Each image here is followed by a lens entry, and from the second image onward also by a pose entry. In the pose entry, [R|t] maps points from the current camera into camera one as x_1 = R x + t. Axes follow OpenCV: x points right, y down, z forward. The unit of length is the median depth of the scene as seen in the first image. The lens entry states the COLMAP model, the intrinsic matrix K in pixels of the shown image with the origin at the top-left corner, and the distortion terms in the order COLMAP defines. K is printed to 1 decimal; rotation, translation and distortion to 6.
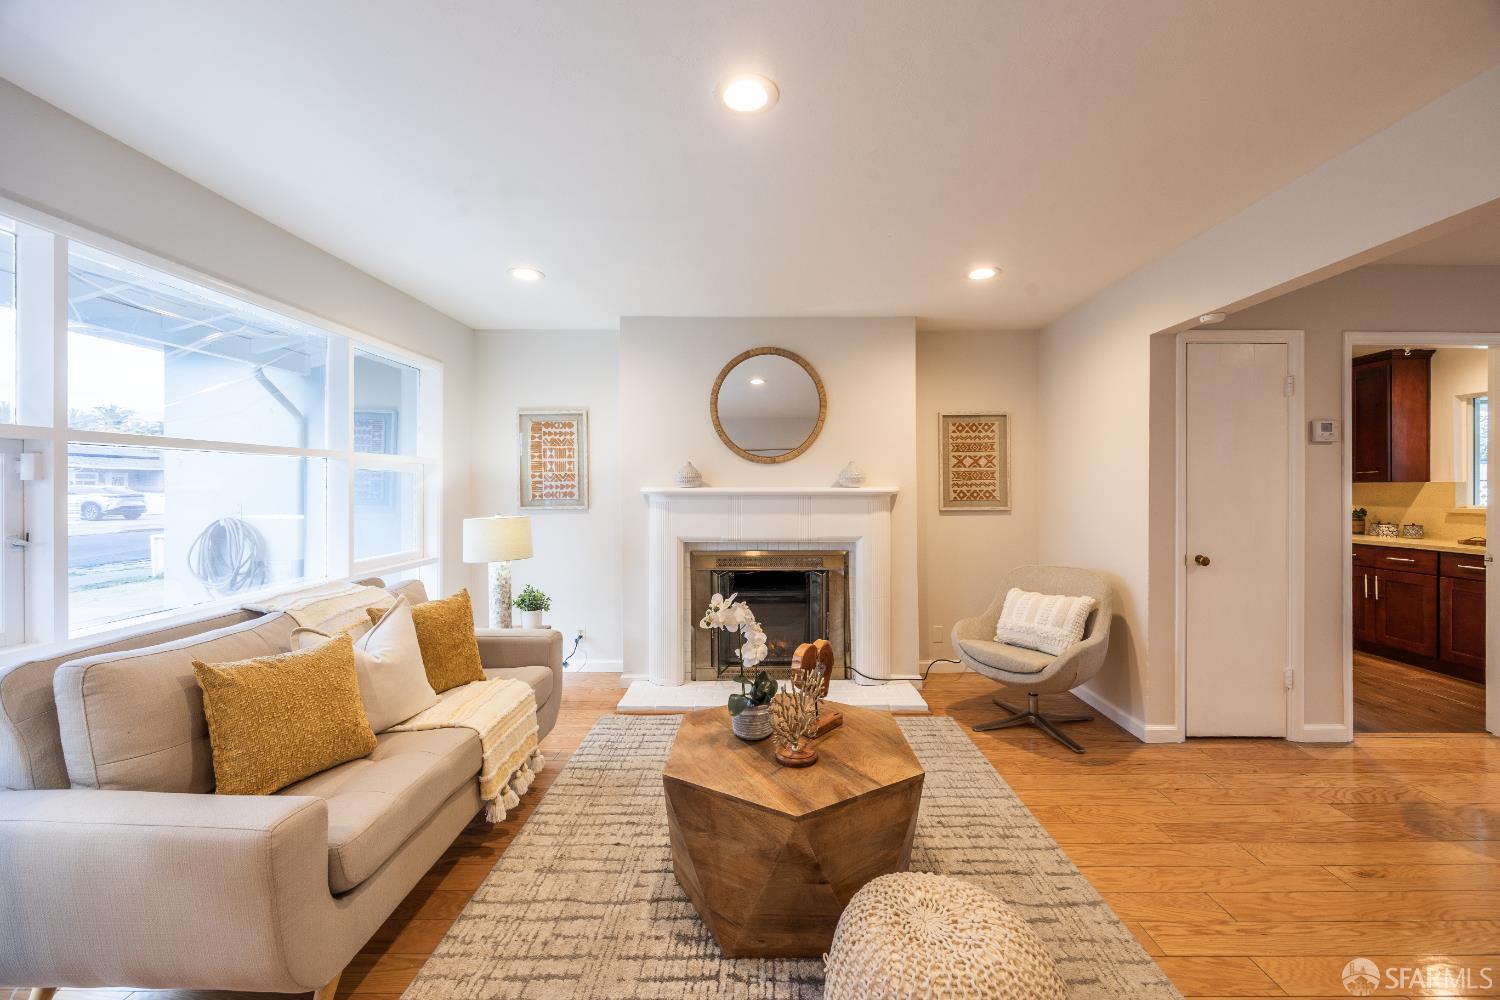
lens RADIAL K [[581.4, 0, 744.8], [0, 581.4, 490.6], [0, 0, 1]] dist [-0.004218, -0.000018]
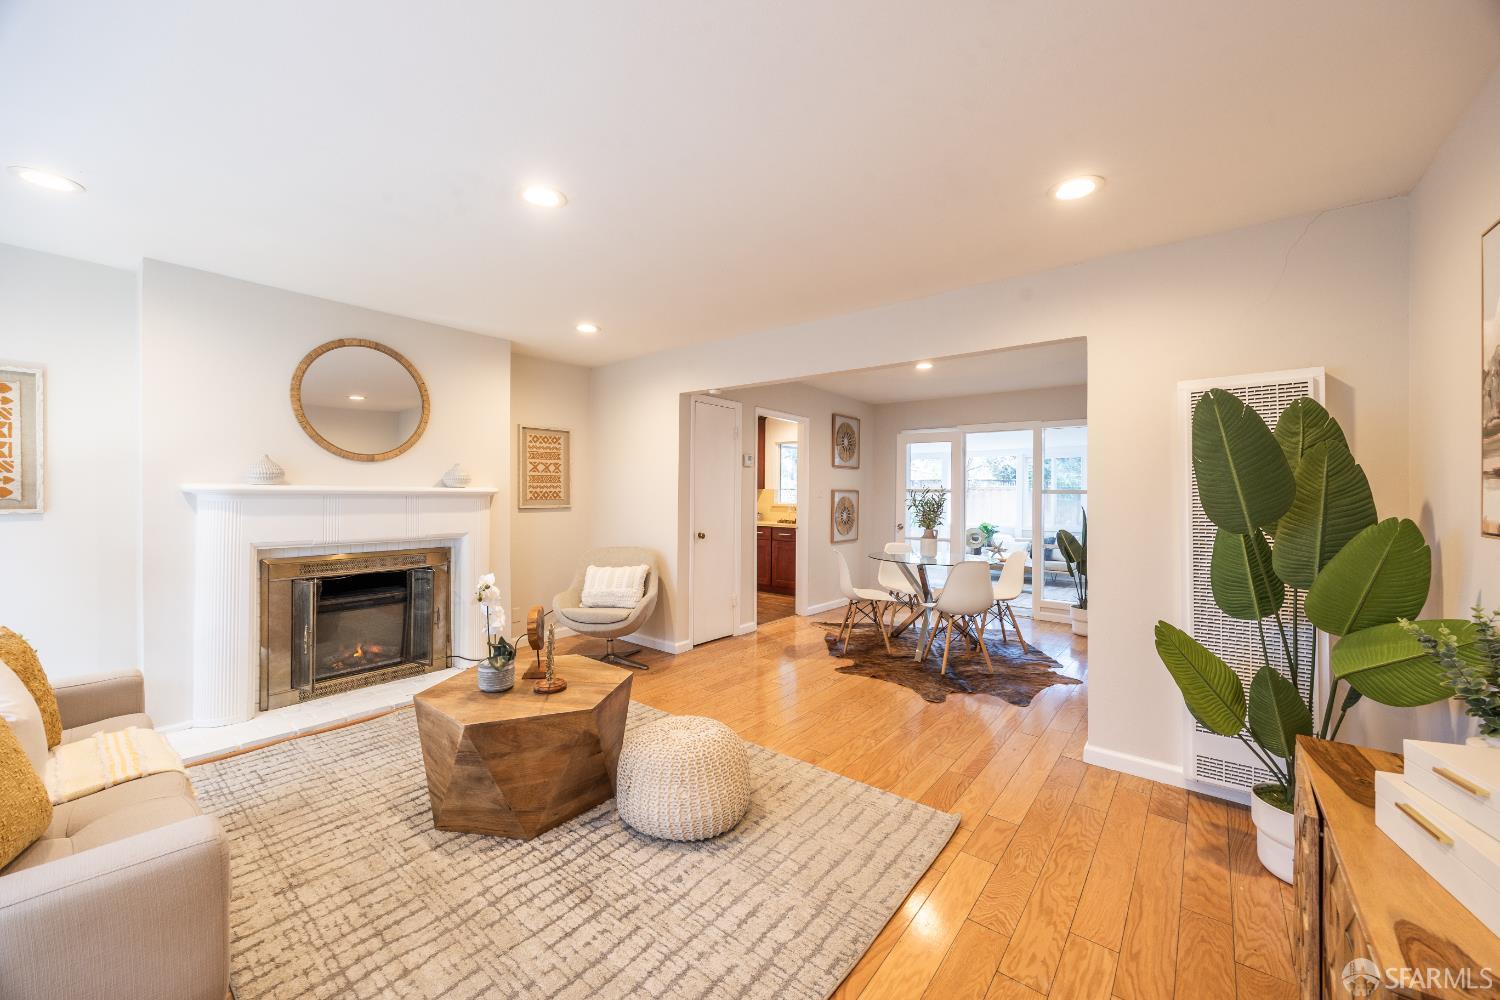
lens RADIAL K [[592.2, 0, 755.5], [0, 592.2, 492.5], [0, 0, 1]] dist [0.001177, 0.000236]
pose [[0.604541, 0.007153, 0.796542, -0.351183], [-0.008287, 0.999962, -0.002691, 0.001817], [-0.796531, -0.004974, 0.604577, -0.101916]]
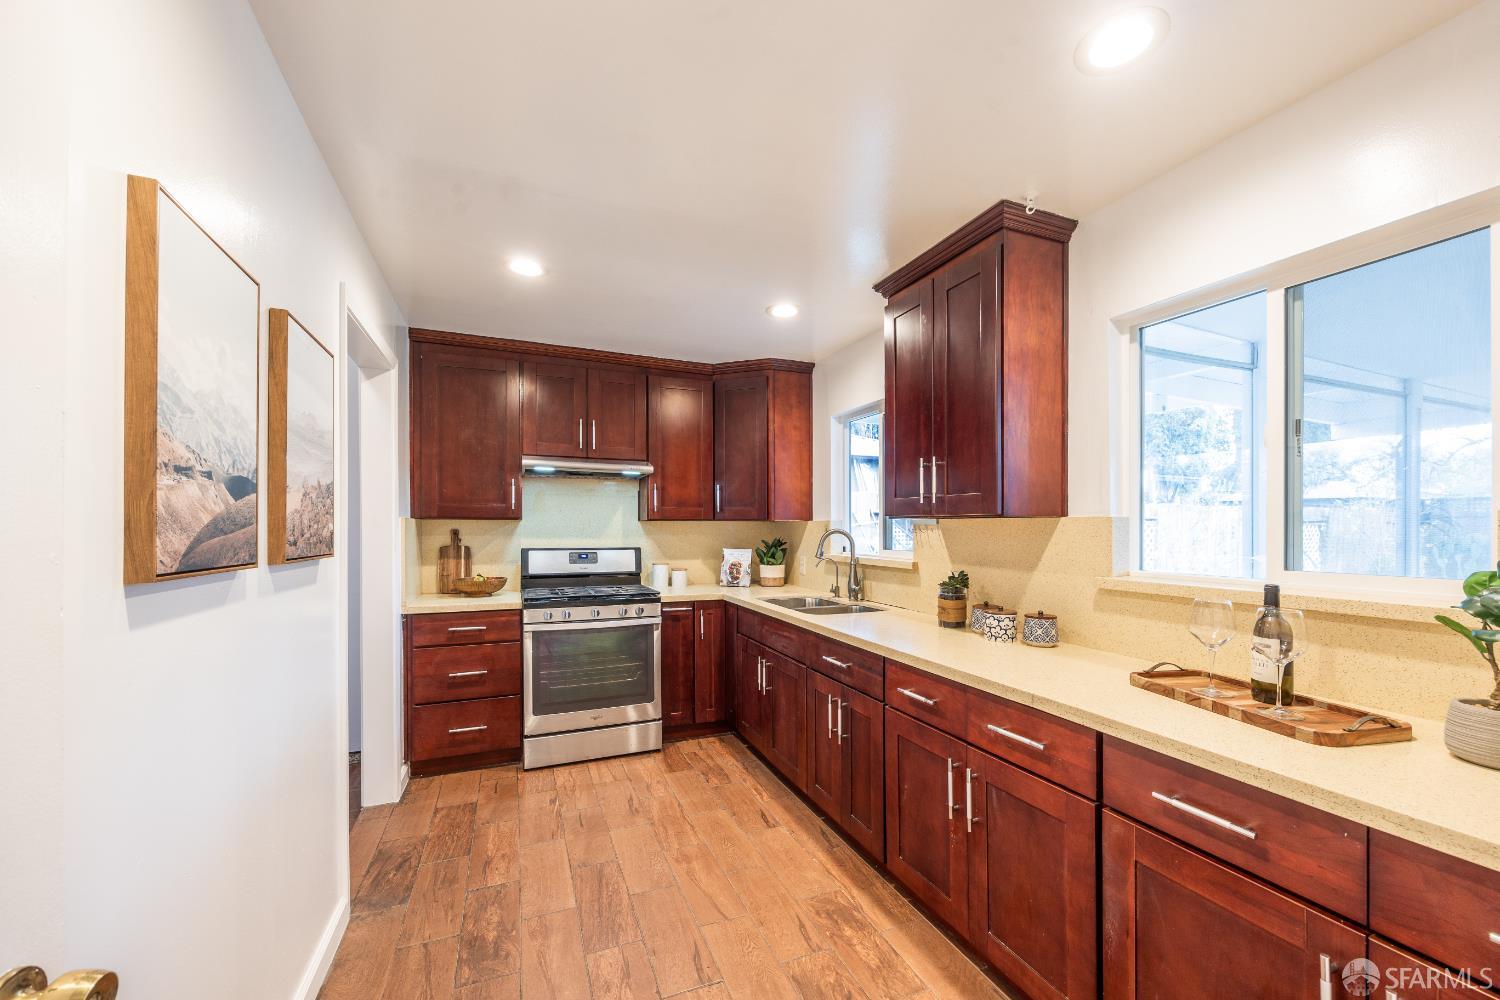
lens RADIAL K [[581.4, 0, 755.5], [0, 581.4, 526.2], [0, 0, 1]] dist [-0.000673, -0.000021]
pose [[0.919004, 0.001037, 0.394248, 0.954199], [0.000089, 0.999996, -0.002838, -0.008283], [-0.394249, 0.002643, 0.919000, 0.827967]]
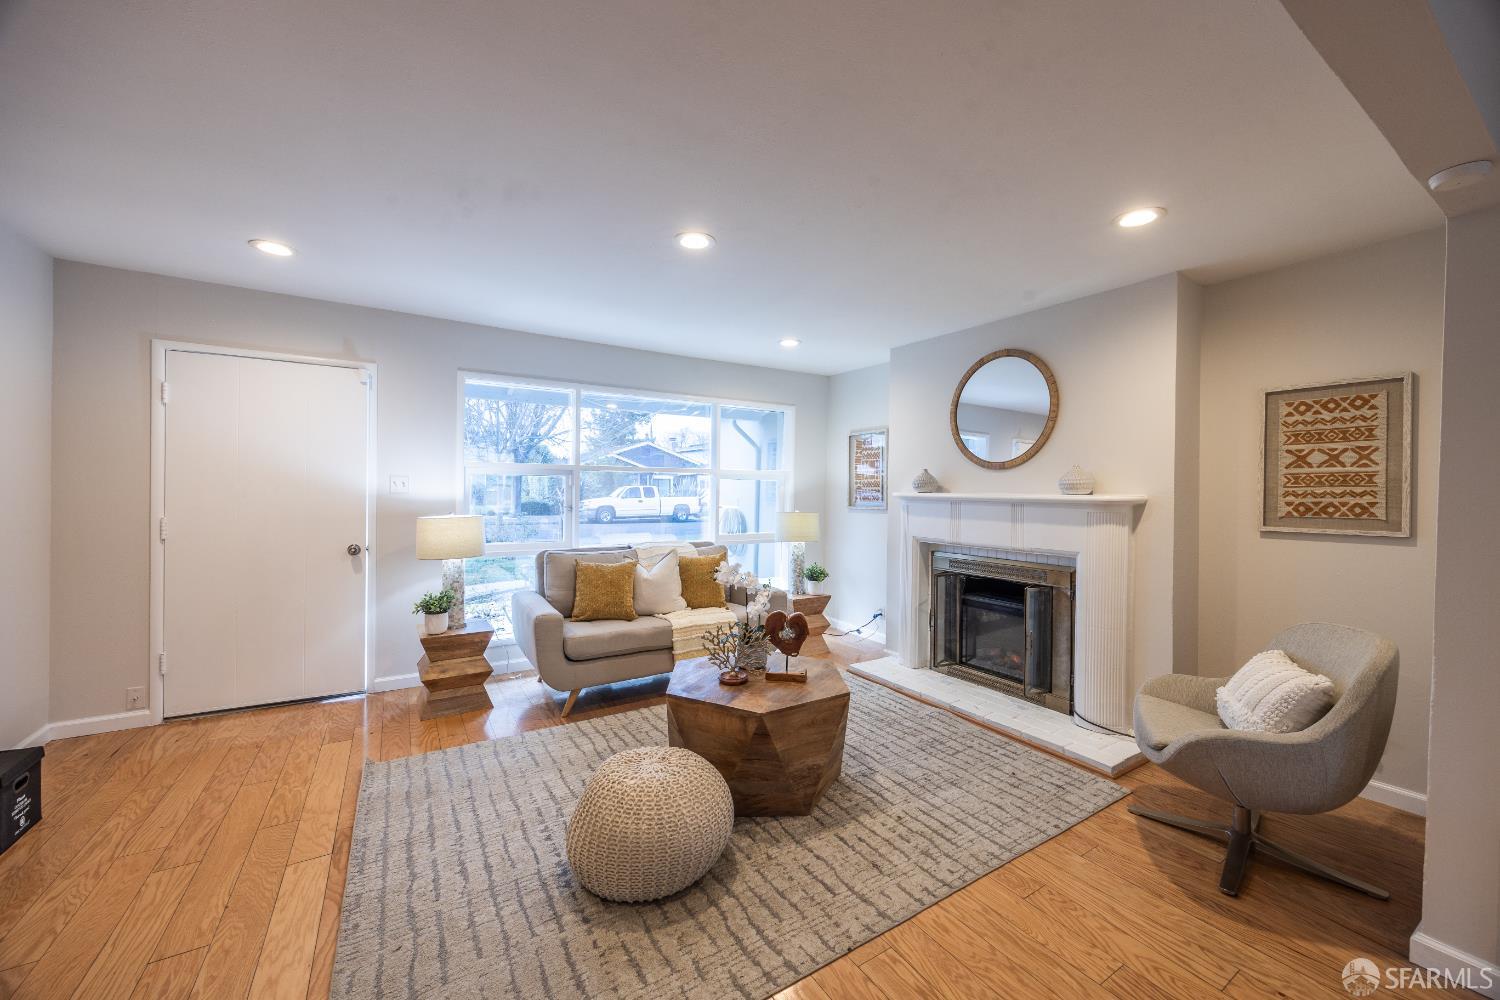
lens RADIAL K [[567.6, 0, 754.0], [0, 567.6, 495.8], [0, 0, 1]] dist [-0.000793, -0.000052]
pose [[0.539377, 0.015559, -0.841921, 0.629624], [-0.015319, 0.999845, 0.008663, -0.004306], [0.841925, 0.008224, 0.539532, 0.139123]]
